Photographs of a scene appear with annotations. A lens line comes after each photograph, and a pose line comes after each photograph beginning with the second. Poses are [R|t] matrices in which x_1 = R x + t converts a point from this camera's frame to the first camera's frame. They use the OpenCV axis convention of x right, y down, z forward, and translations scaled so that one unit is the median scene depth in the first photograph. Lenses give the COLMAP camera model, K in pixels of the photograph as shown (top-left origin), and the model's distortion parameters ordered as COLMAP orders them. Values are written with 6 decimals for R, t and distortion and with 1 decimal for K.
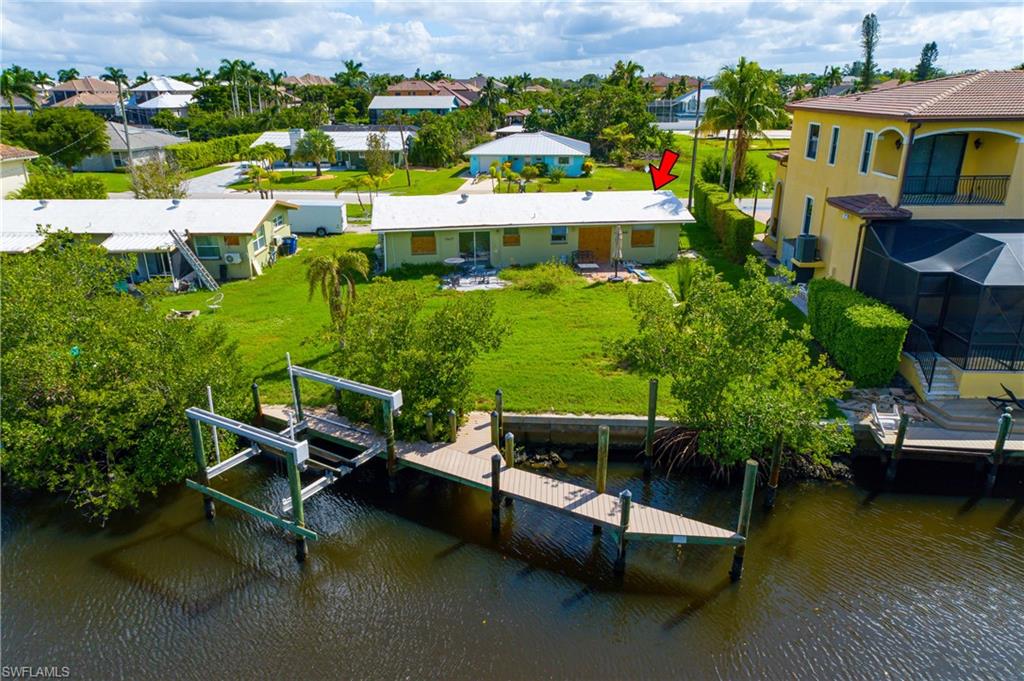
lens RADIAL K [[678.9, 0, 512.0], [0, 678.9, 340.5], [0, 0, 1]] dist [0.003906, 0.001966]
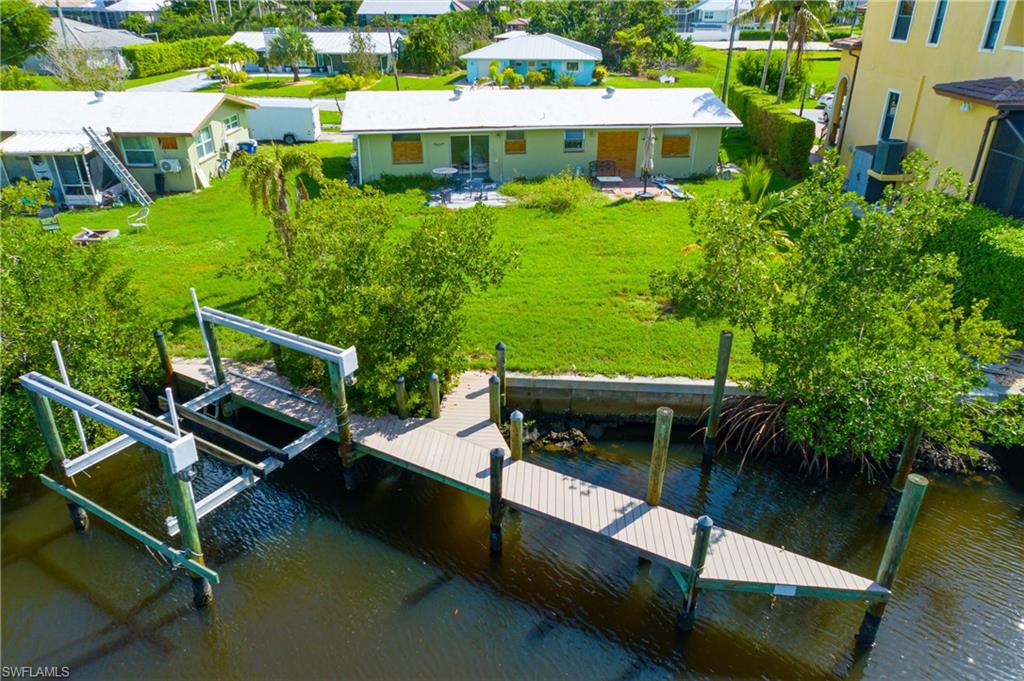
lens RADIAL K [[678.9, 0, 512.0], [0, 678.9, 340.5], [0, 0, 1]] dist [0.003906, 0.001966]
pose [[0.999967, 0.007616, 0.002786, -0.007678], [-0.007866, 0.994460, 0.104823, -0.003218], [-0.001972, -0.104842, 0.994487, 0.238302]]
